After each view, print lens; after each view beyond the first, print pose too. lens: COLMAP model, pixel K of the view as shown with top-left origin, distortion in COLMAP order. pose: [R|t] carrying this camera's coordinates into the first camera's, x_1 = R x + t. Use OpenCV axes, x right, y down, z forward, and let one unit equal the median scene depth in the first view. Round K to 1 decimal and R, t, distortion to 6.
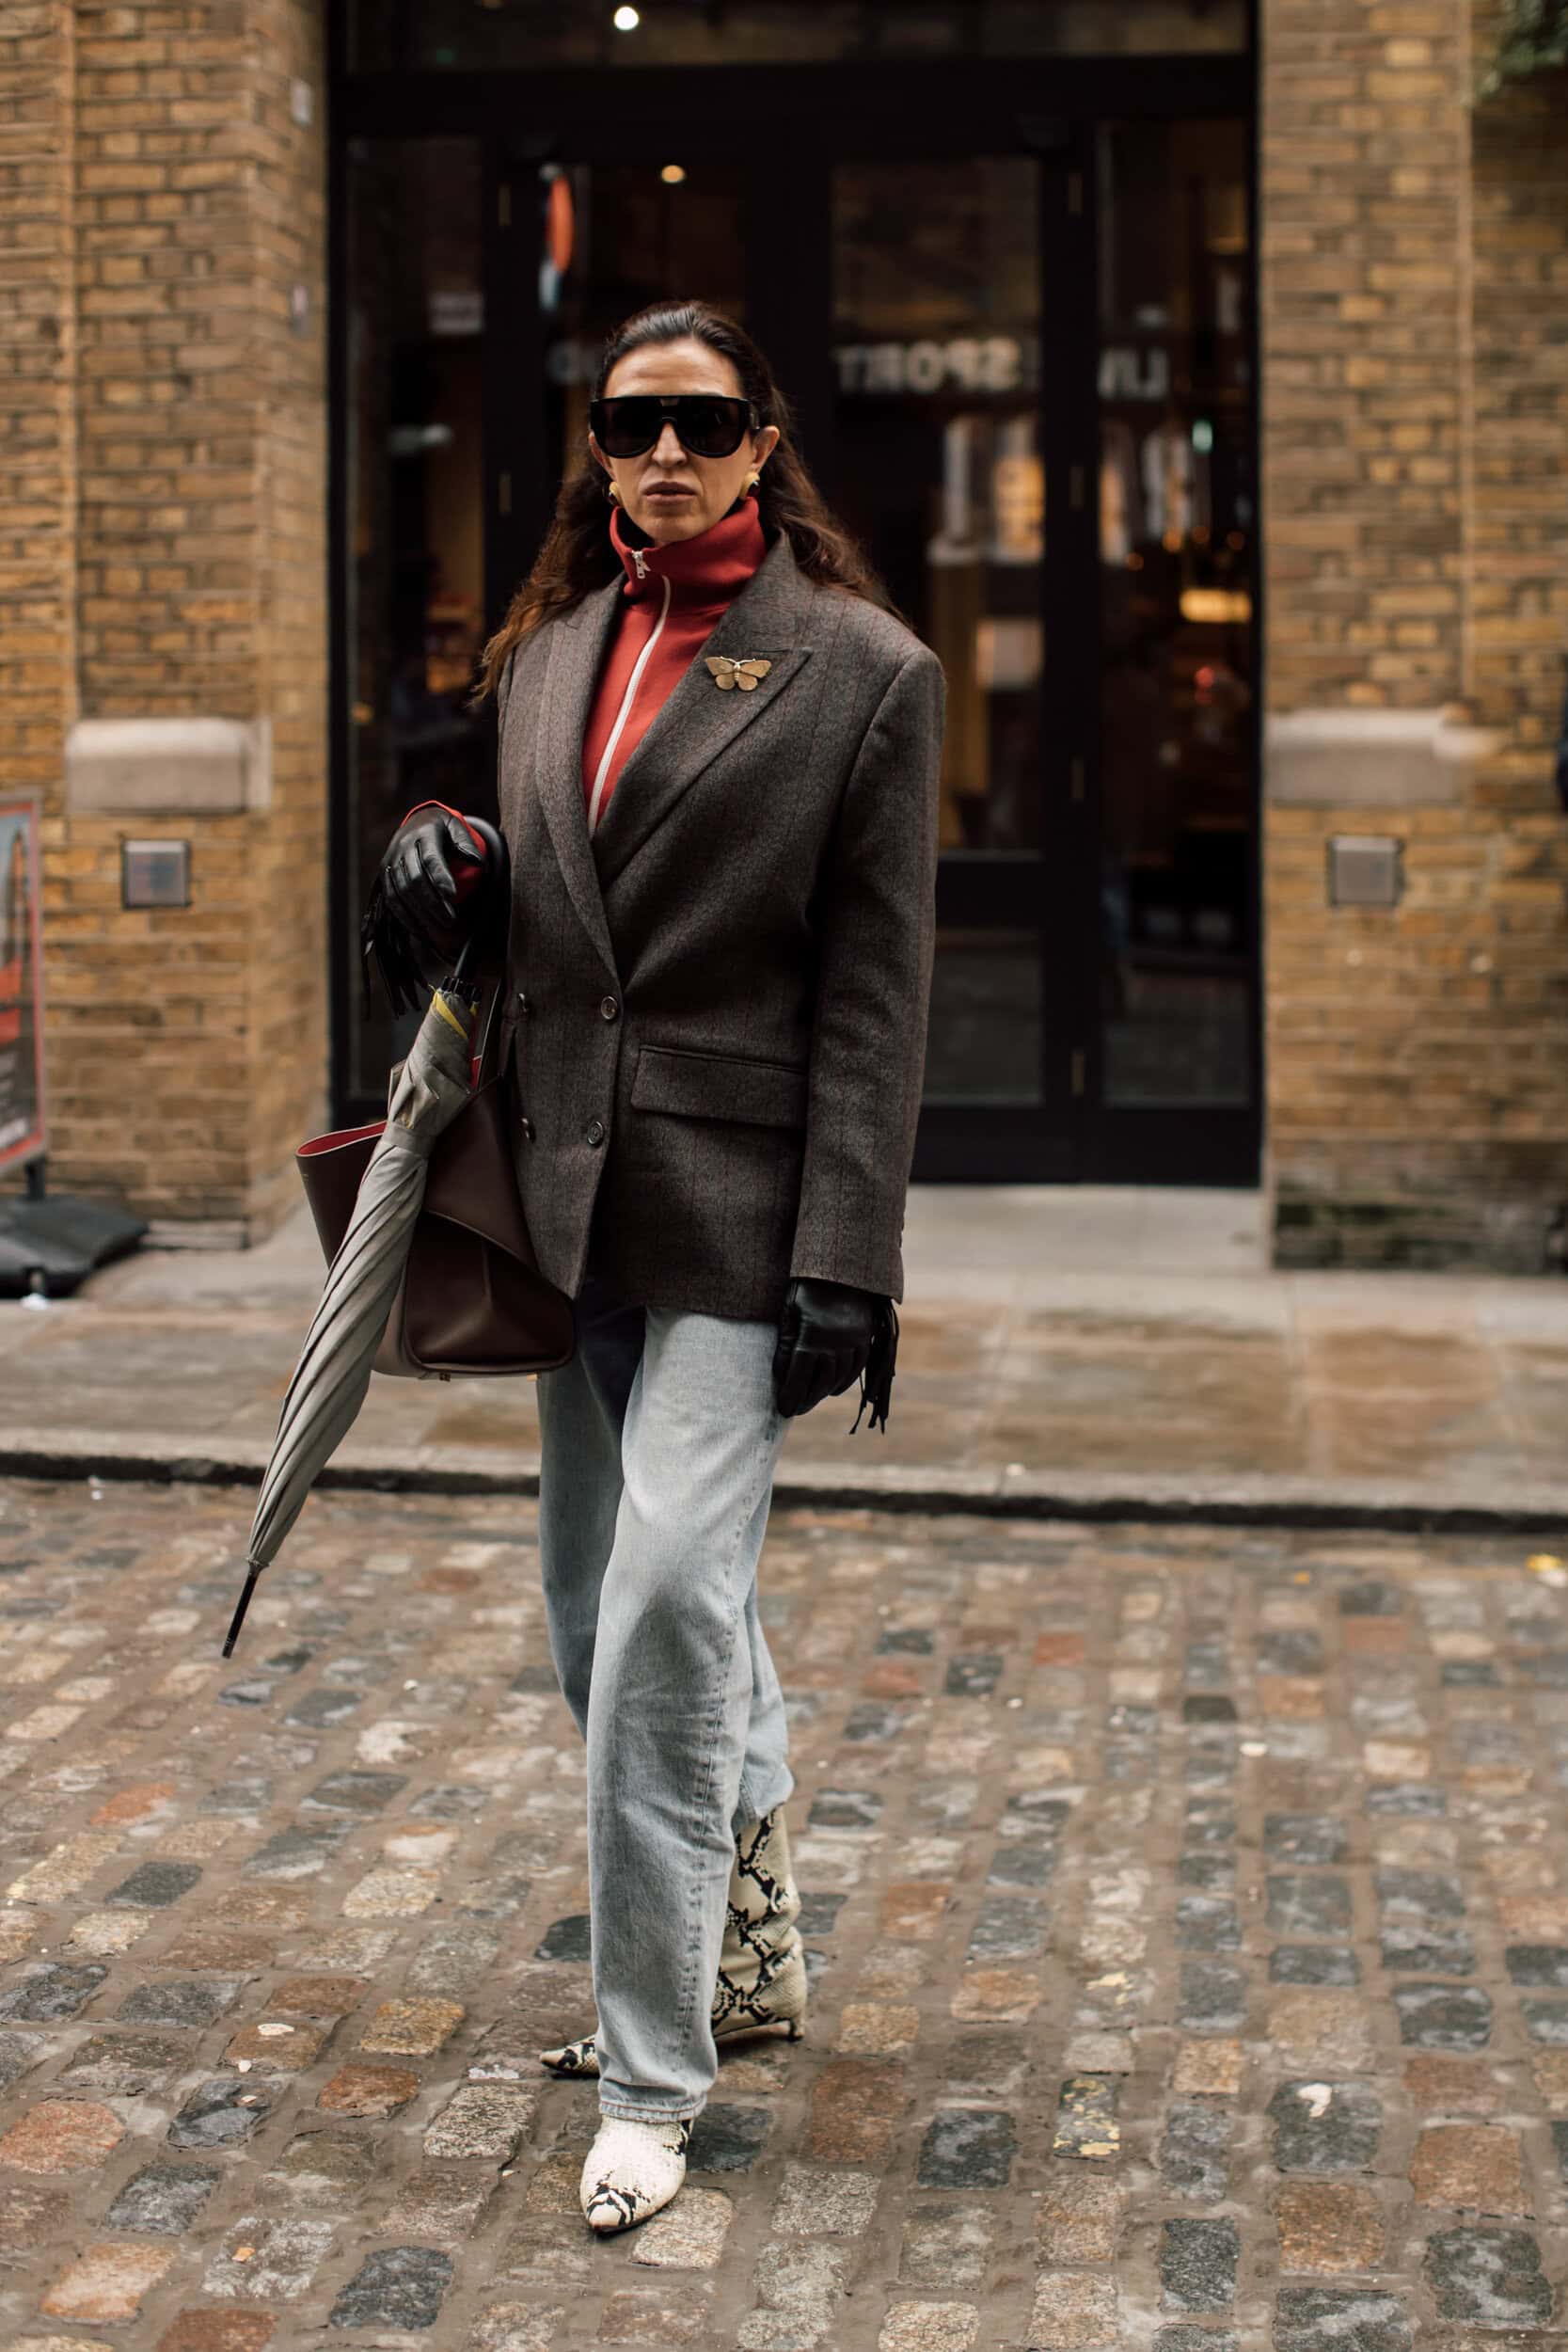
lens RADIAL K [[4062.4, 0, 723.1], [0, 4062.4, 940.8], [0, 0, 1]] dist [-0.047524, 0.185772]
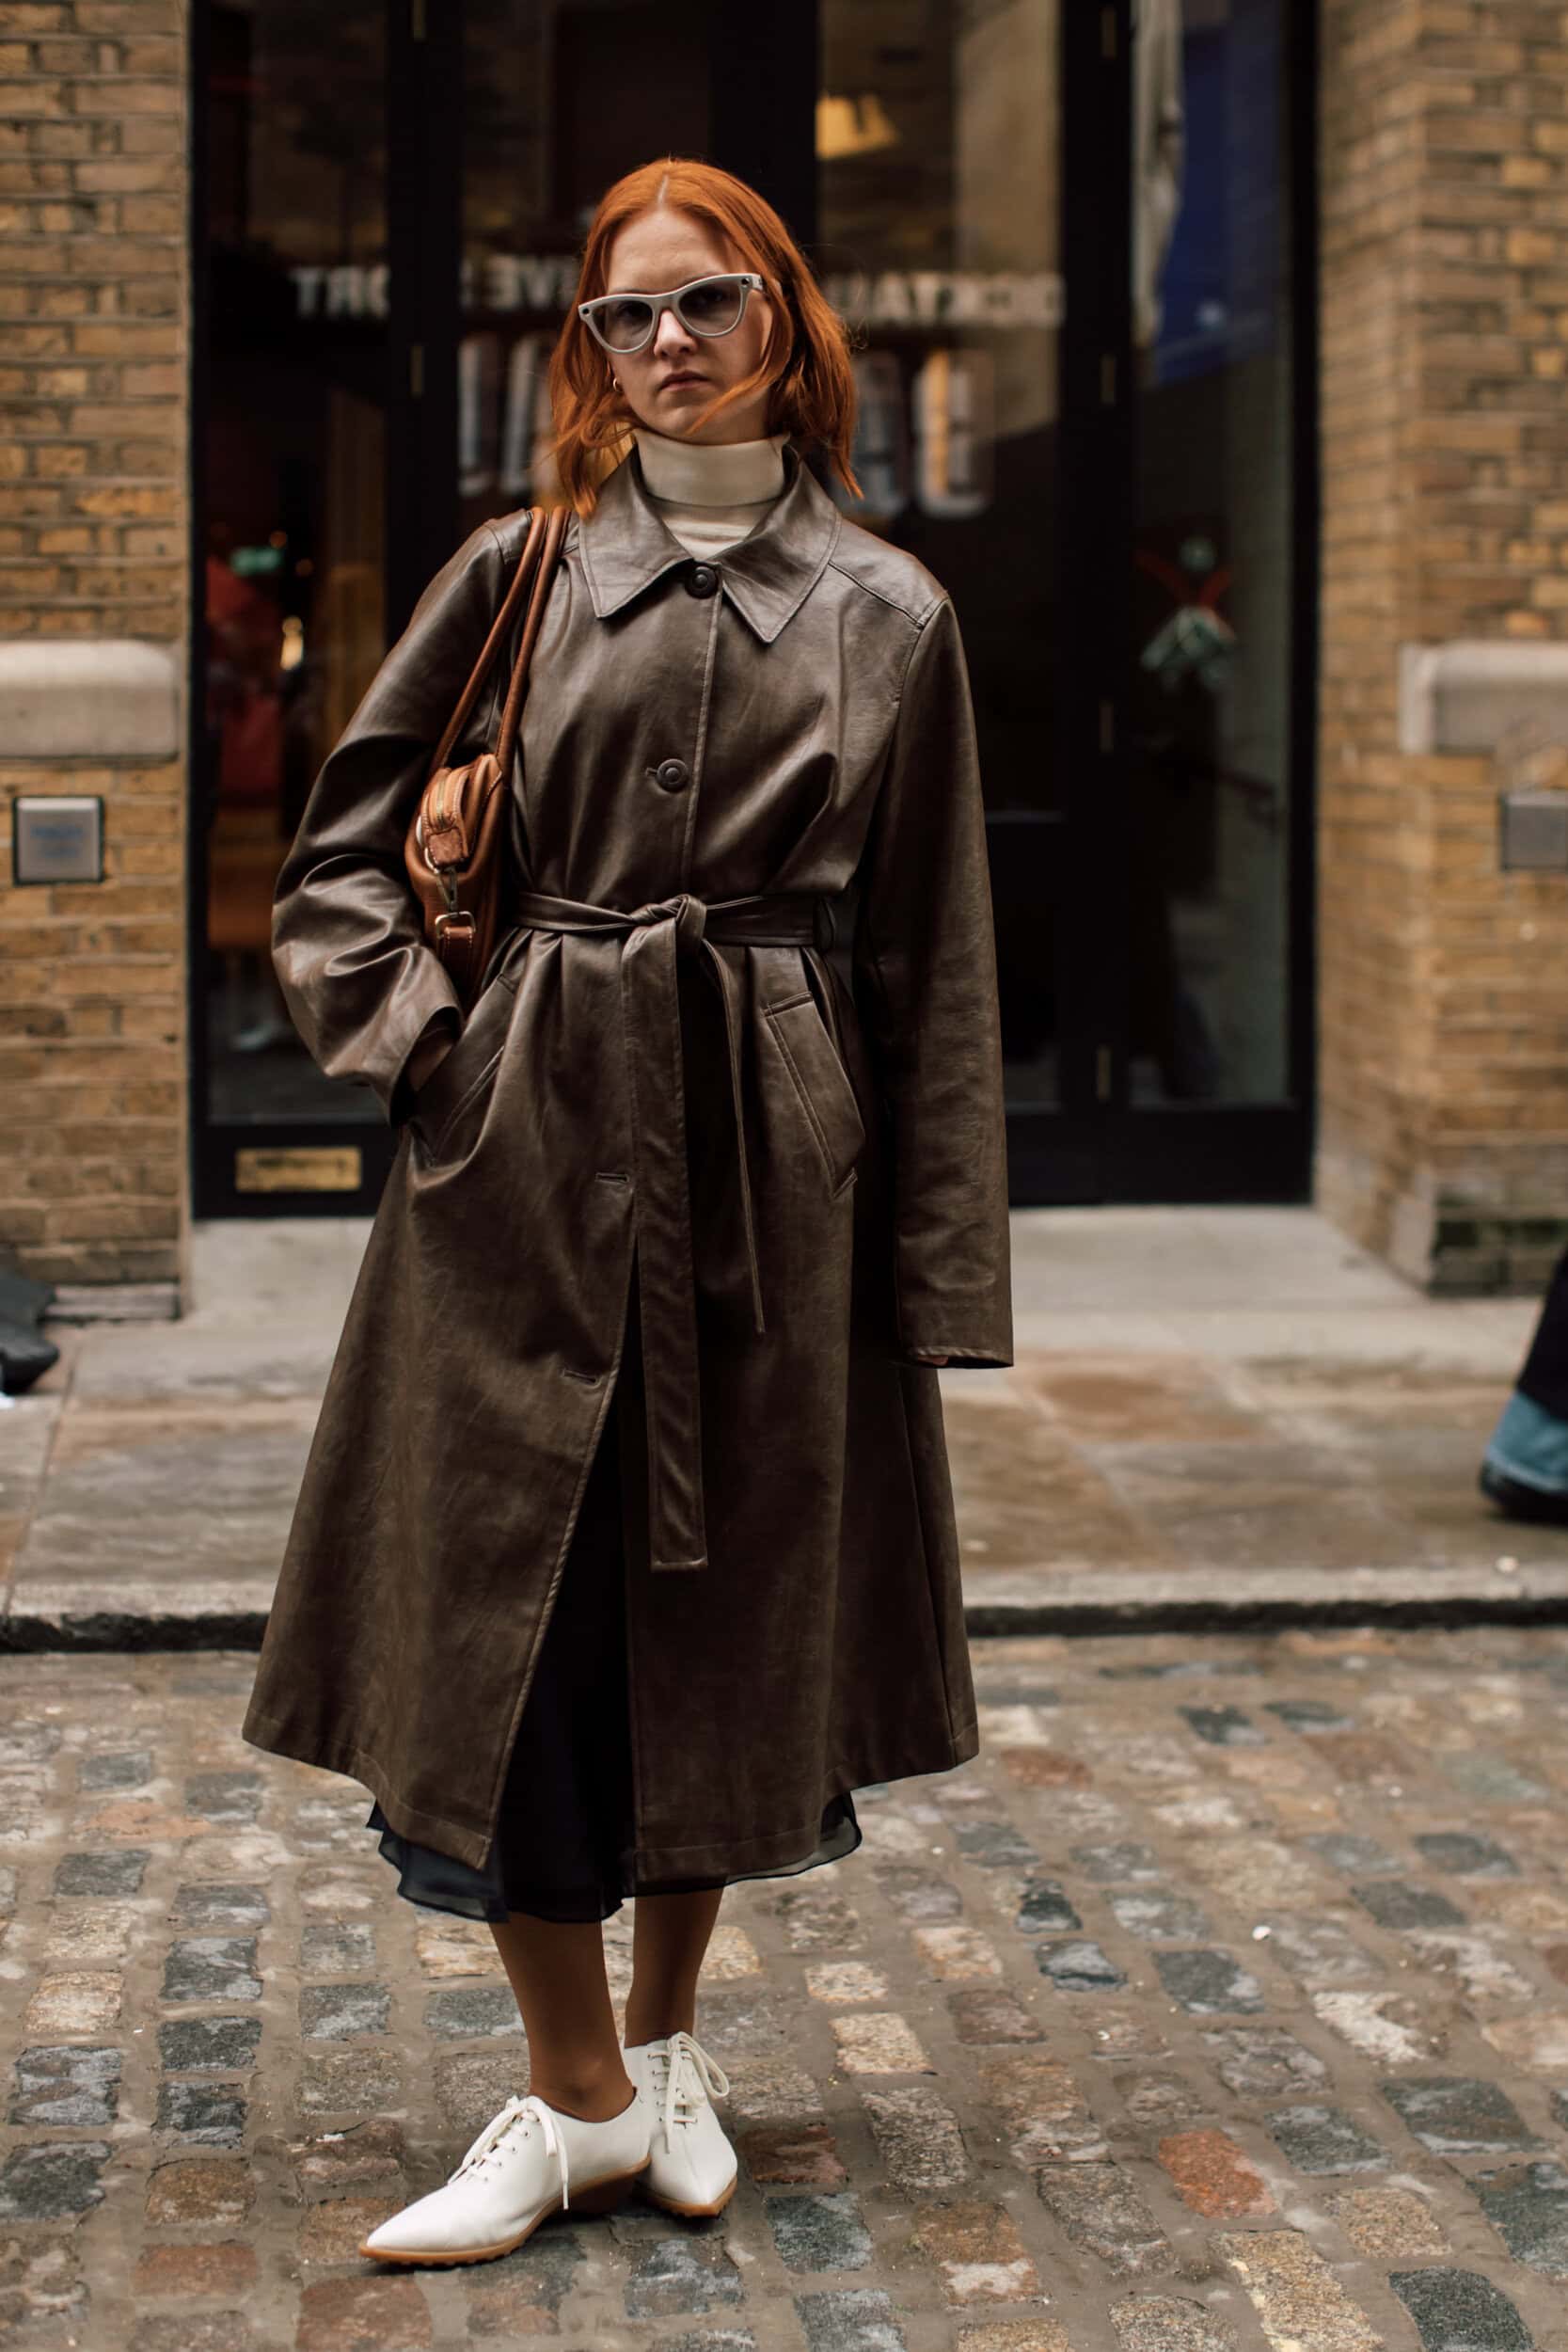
lens RADIAL K [[4062.4, 0, 723.1], [0, 4062.4, 940.8], [0, 0, 1]] dist [-0.047524, 0.185772]
pose [[0.957284, -0.009623, 0.288990, -0.242418], [0.010344, 0.999946, -0.000969, 0.005036], [-0.288965, 0.003917, 0.957332, 0.220537]]
